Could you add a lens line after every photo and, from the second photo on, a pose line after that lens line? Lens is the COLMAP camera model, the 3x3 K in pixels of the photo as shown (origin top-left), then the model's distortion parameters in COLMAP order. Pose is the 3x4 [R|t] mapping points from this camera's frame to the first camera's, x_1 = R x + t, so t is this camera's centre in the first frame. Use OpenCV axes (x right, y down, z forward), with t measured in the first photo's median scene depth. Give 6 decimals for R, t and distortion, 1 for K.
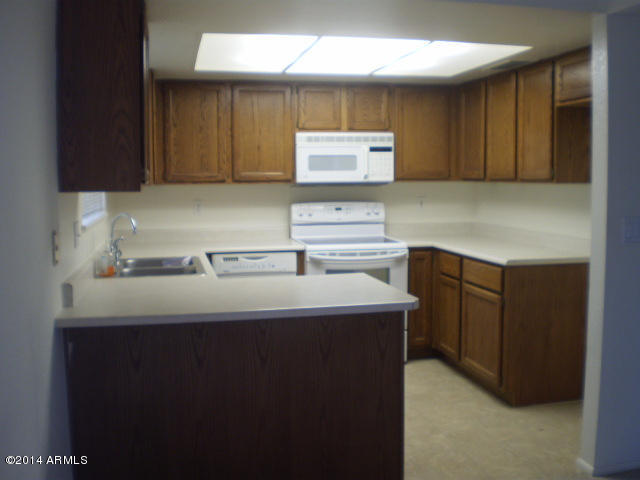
lens RADIAL K [[693.3, 0, 315.5], [0, 693.3, 238.3], [0, 0, 1]] dist [-0.062729, -0.198392]
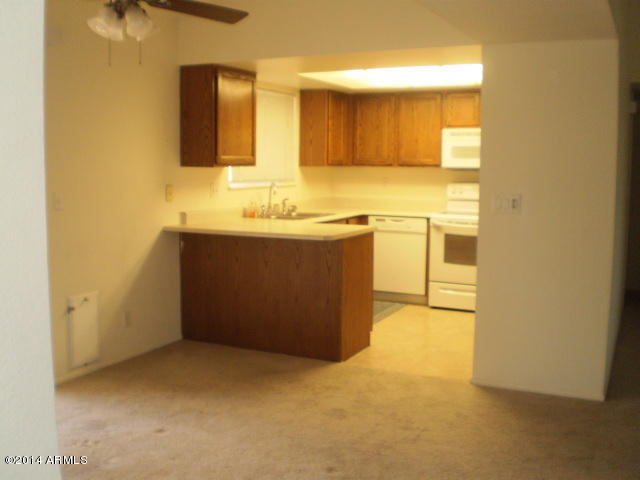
lens RADIAL K [[693.3, 0, 315.5], [0, 693.3, 238.3], [0, 0, 1]] dist [-0.062729, -0.198392]
pose [[0.780085, 0.082604, -0.620197, 0.614764], [-0.069372, 0.996554, 0.045475, 0.011291], [0.621816, 0.007550, 0.783127, -0.177064]]
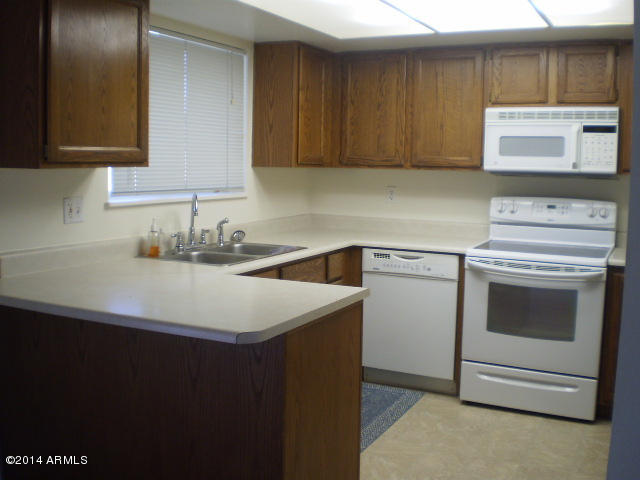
lens RADIAL K [[693.3, 0, 315.5], [0, 693.3, 238.3], [0, 0, 1]] dist [-0.062729, -0.198392]
pose [[0.770121, 0.089891, -0.631532, 0.337568], [-0.078633, 0.995848, 0.045858, -0.023109], [0.633032, 0.014343, 0.773993, 0.259872]]
